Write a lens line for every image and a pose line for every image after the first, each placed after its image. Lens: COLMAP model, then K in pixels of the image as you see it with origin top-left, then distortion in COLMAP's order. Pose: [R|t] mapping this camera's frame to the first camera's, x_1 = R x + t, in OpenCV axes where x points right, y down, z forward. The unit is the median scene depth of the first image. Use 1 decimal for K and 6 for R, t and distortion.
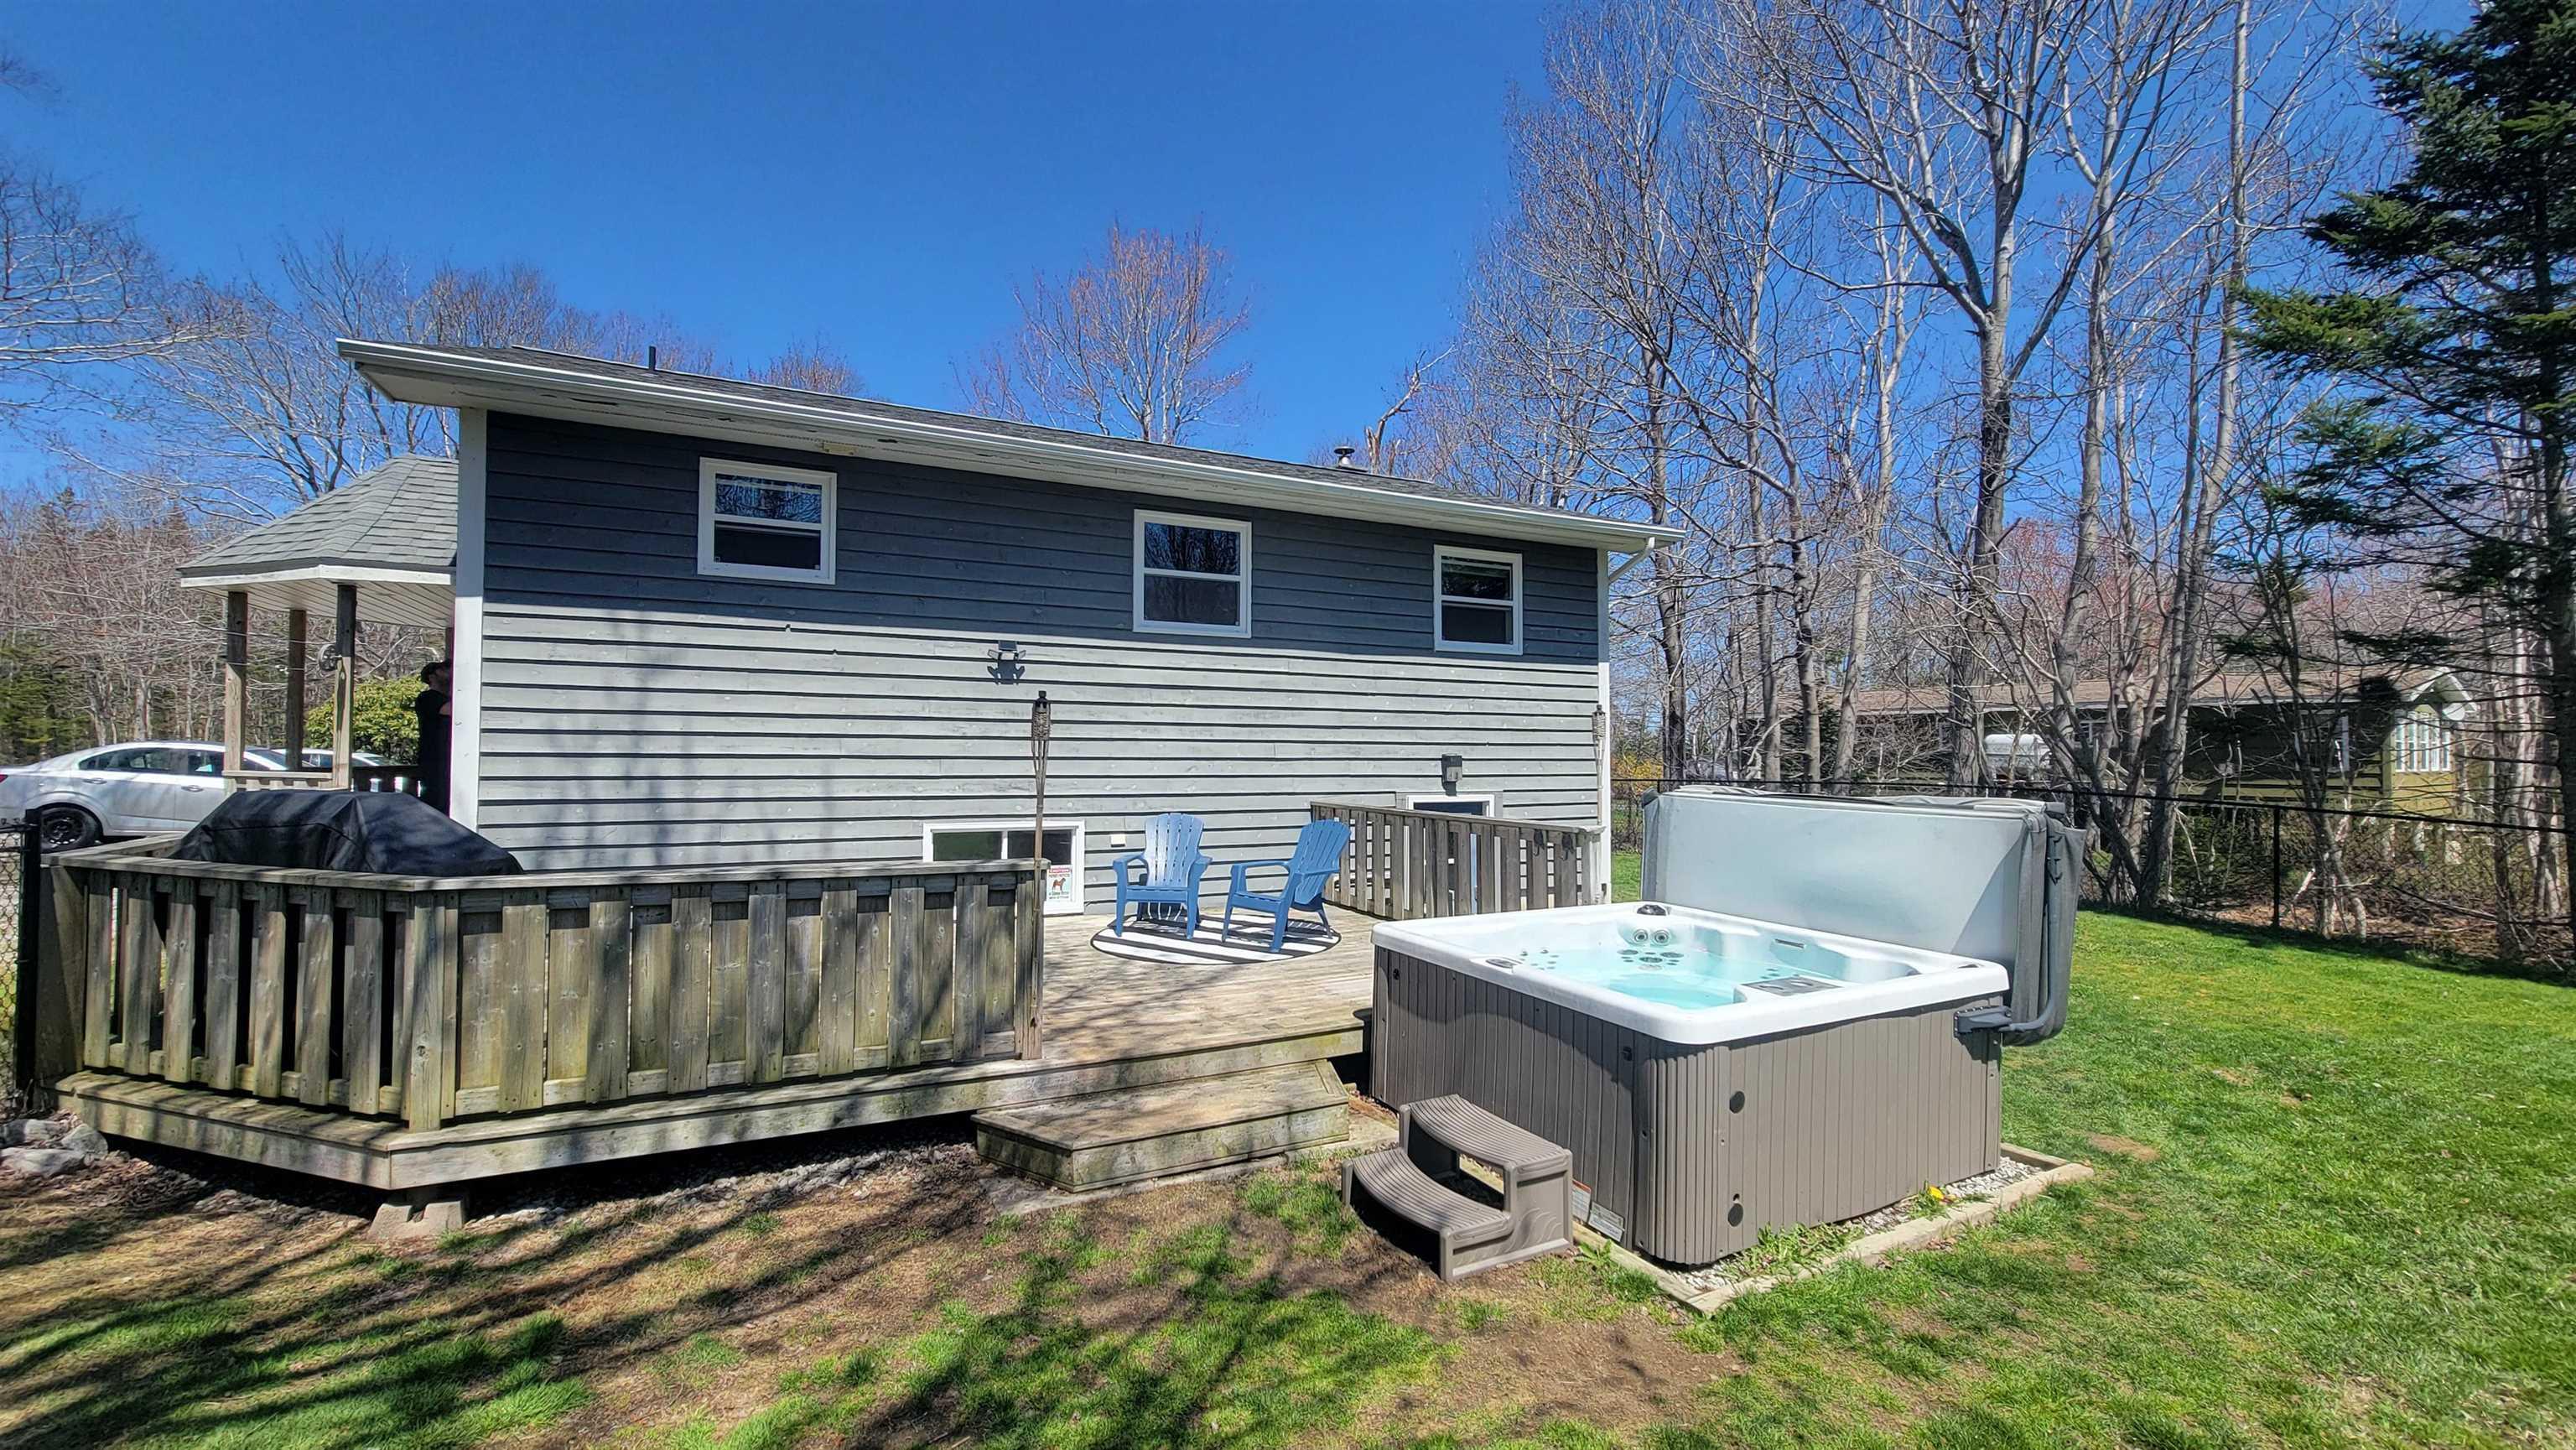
lens RADIAL K [[1052.4, 0, 1294.9], [0, 1052.4, 732.4], [0, 0, 1]] dist [-0.001306, -0.000035]
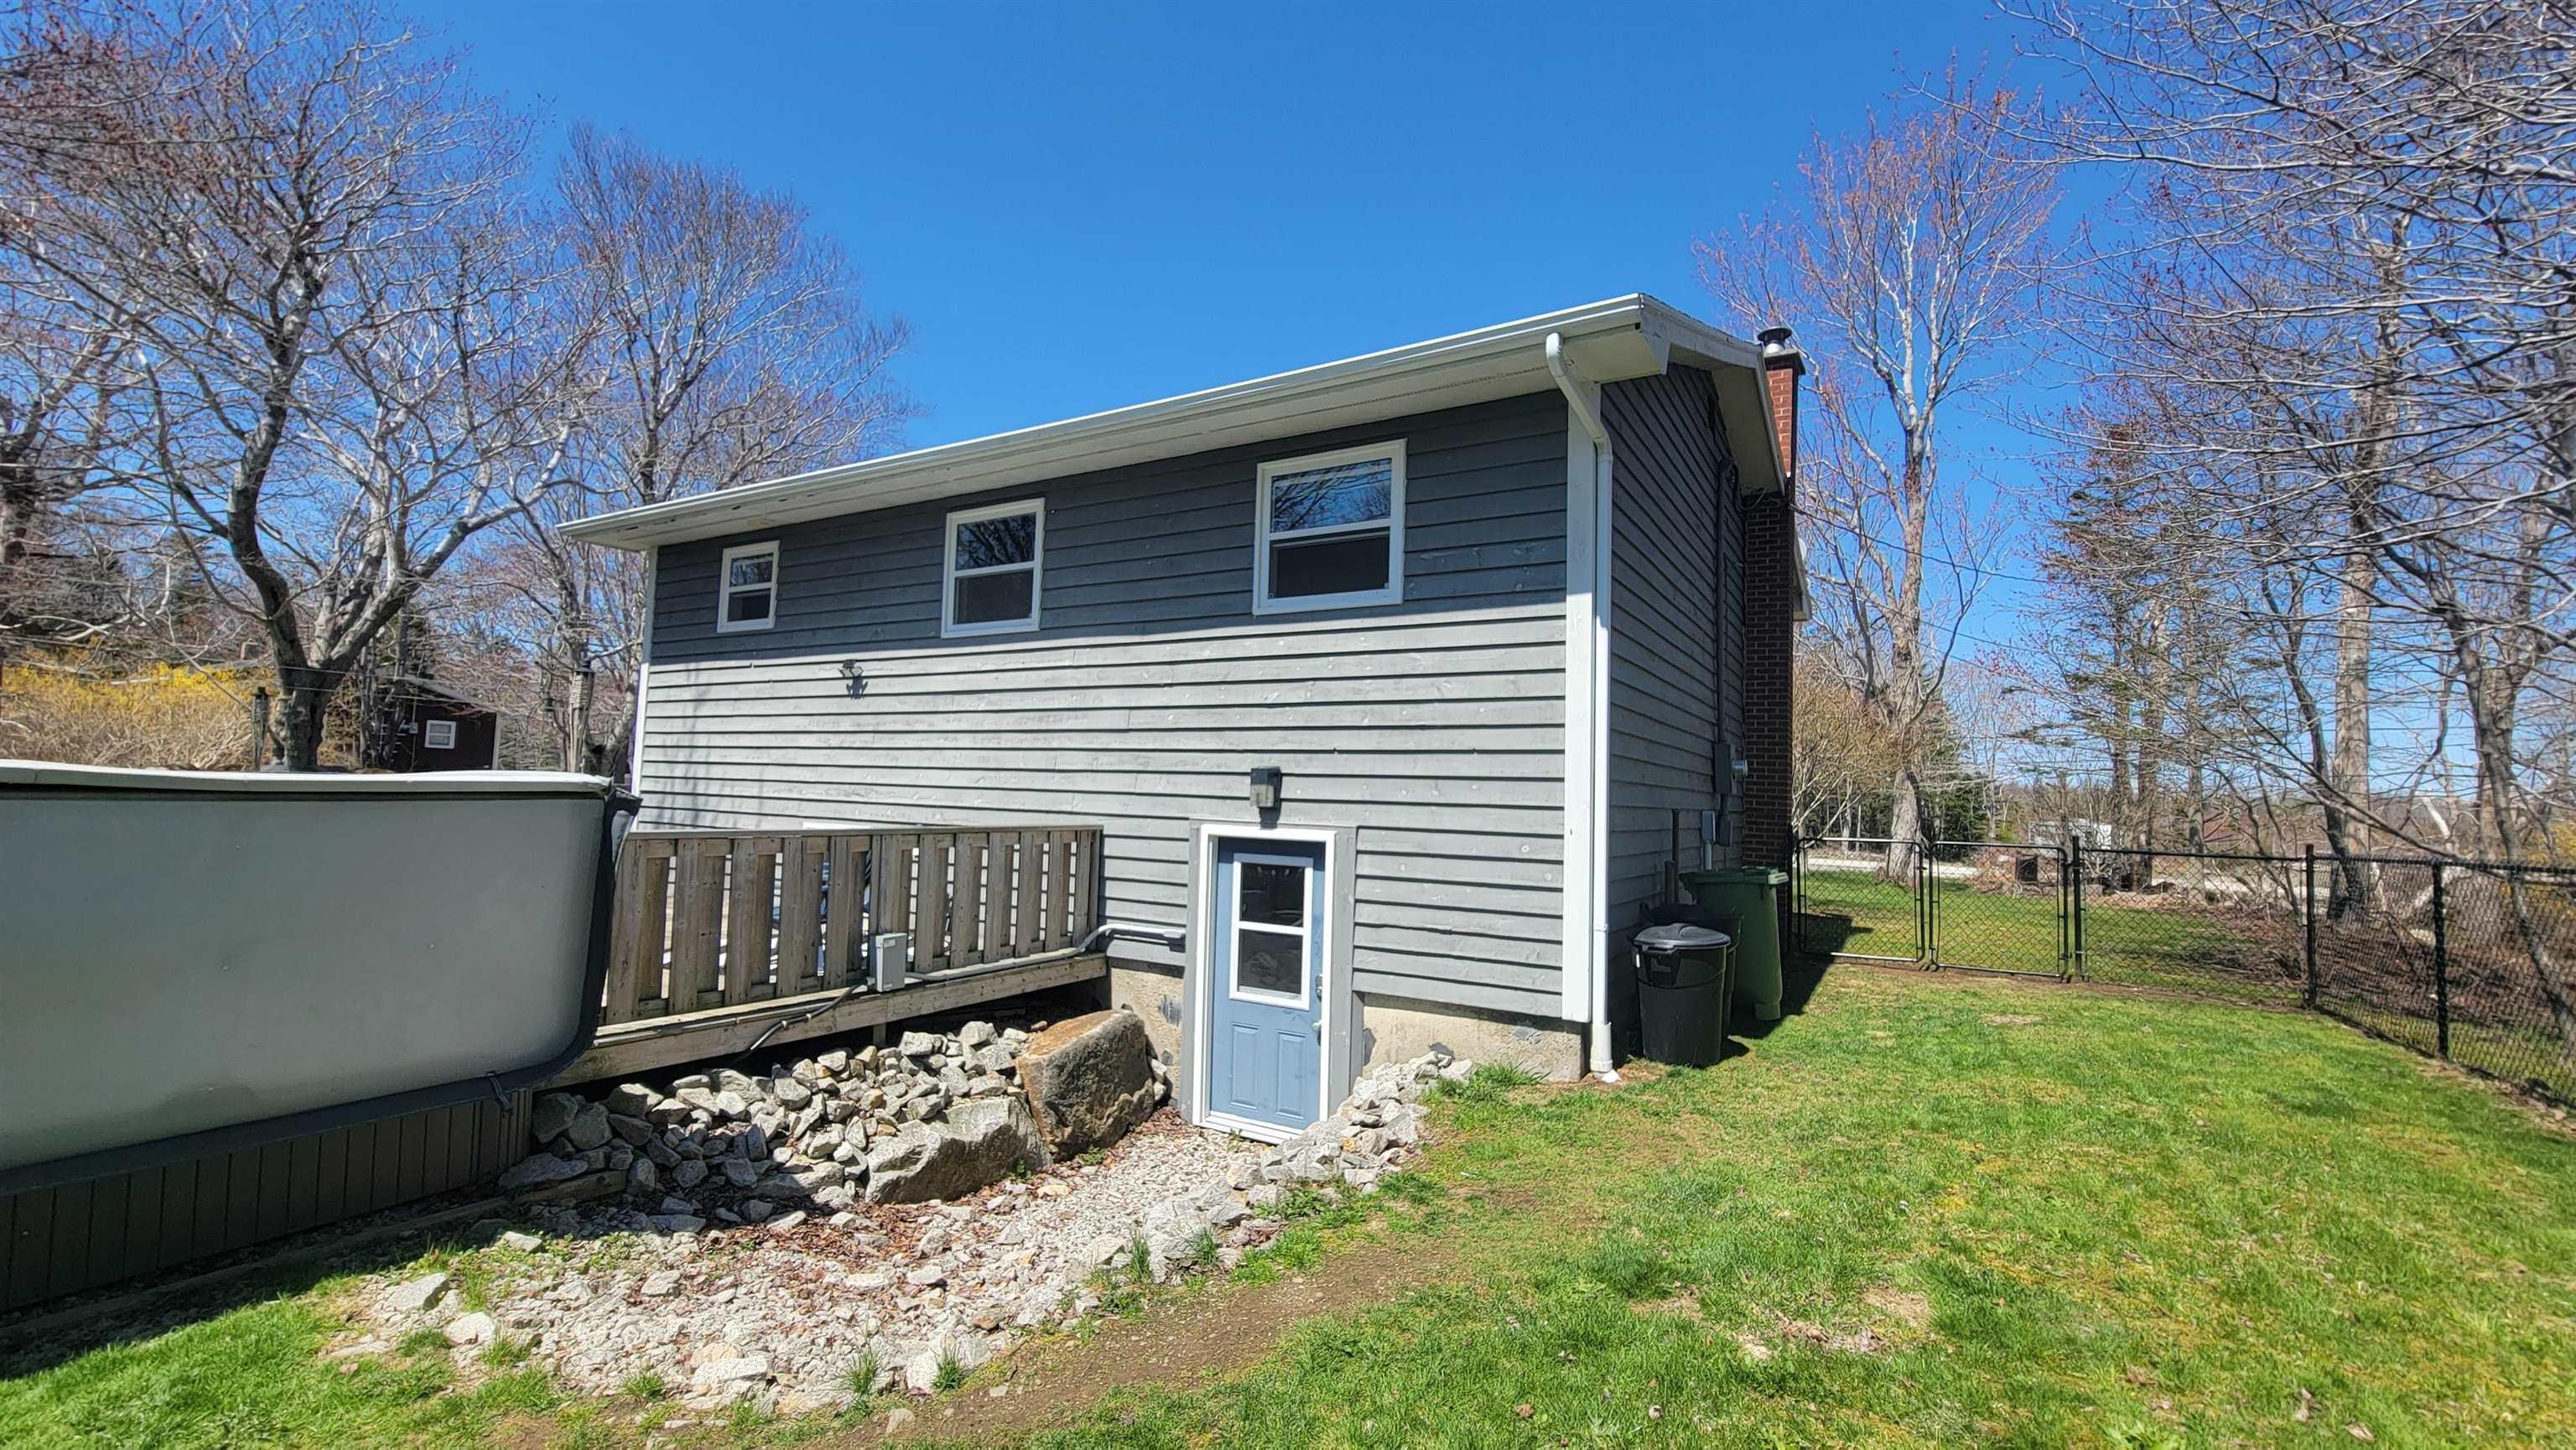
lens RADIAL K [[1052.4, 0, 1291.5], [0, 1052.4, 718.6], [0, 0, 1]] dist [-0.001306, -0.000035]
pose [[0.522212, -0.049443, -0.851381, 0.807841], [-0.007728, 0.998003, -0.062698, 0.035826], [0.852781, 0.039322, 0.520787, 0.738535]]
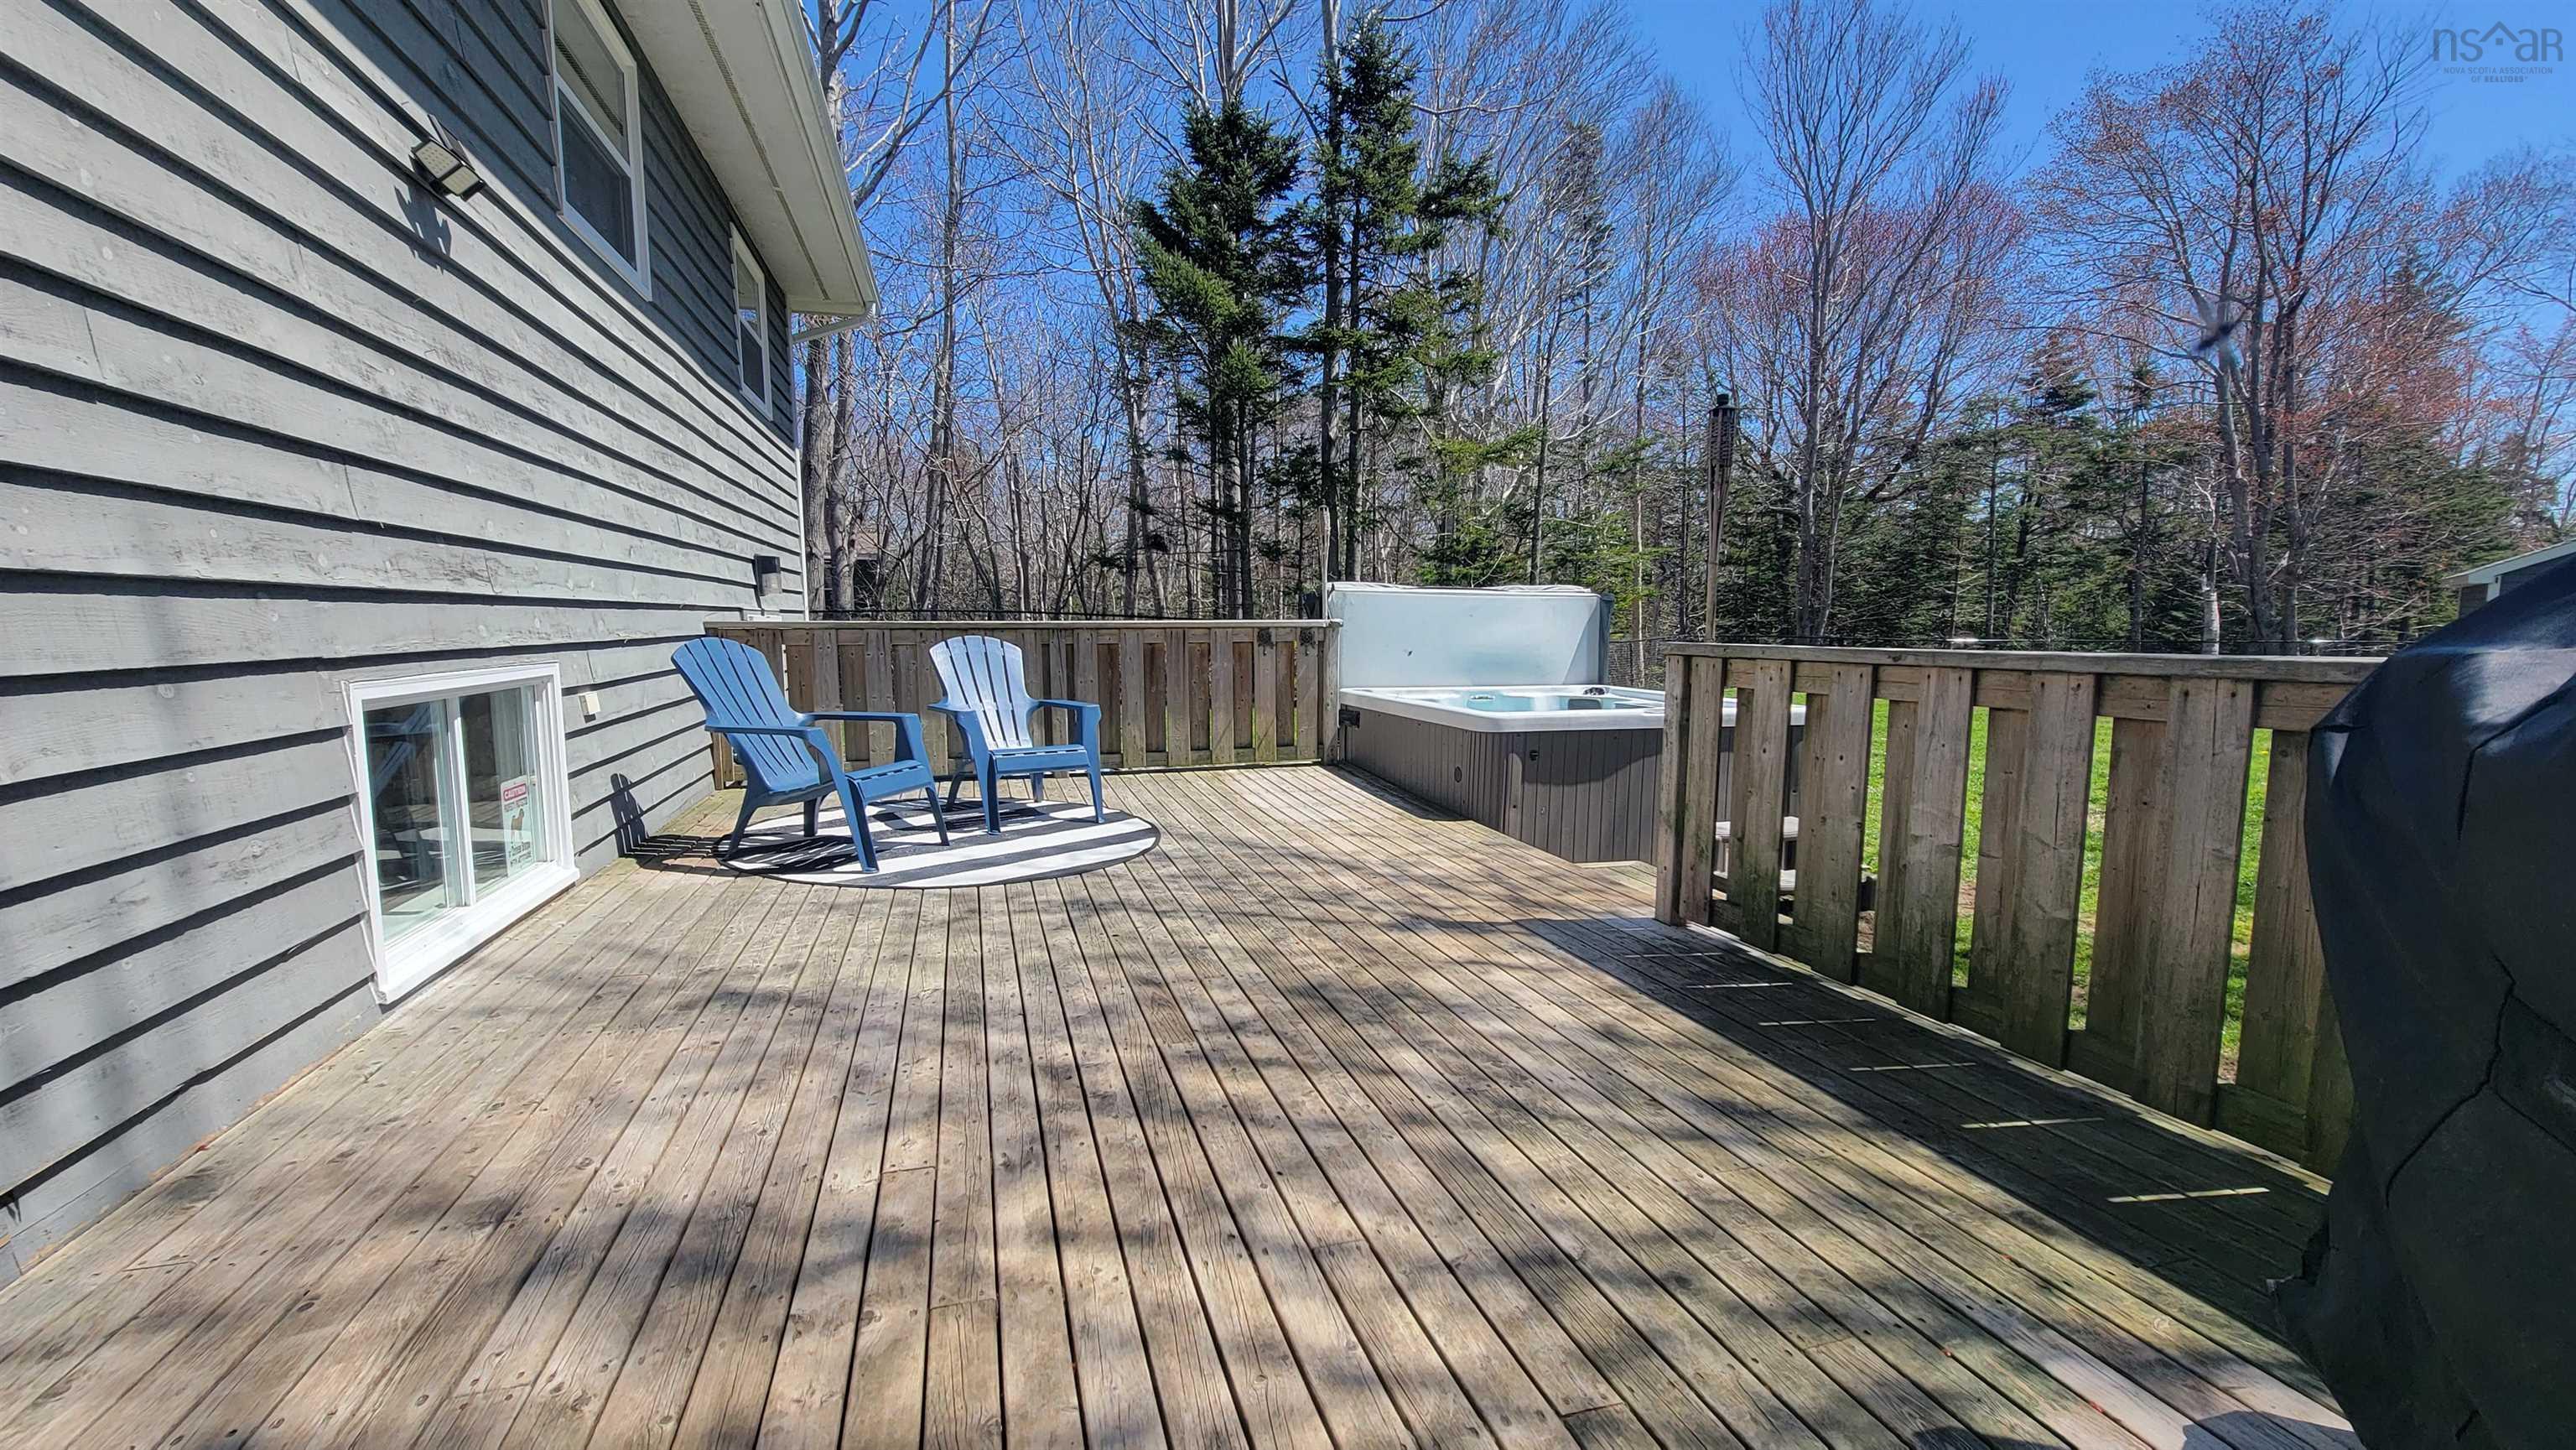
lens RADIAL K [[1052.4, 0, 1287.5], [0, 1052.4, 732.5], [0, 0, 1]] dist [-0.001306, -0.000035]
pose [[0.195280, -0.114531, 0.974037, -0.515218], [-0.012378, 0.992791, 0.119218, 0.053749], [-0.980670, -0.035337, 0.192454, 0.588742]]
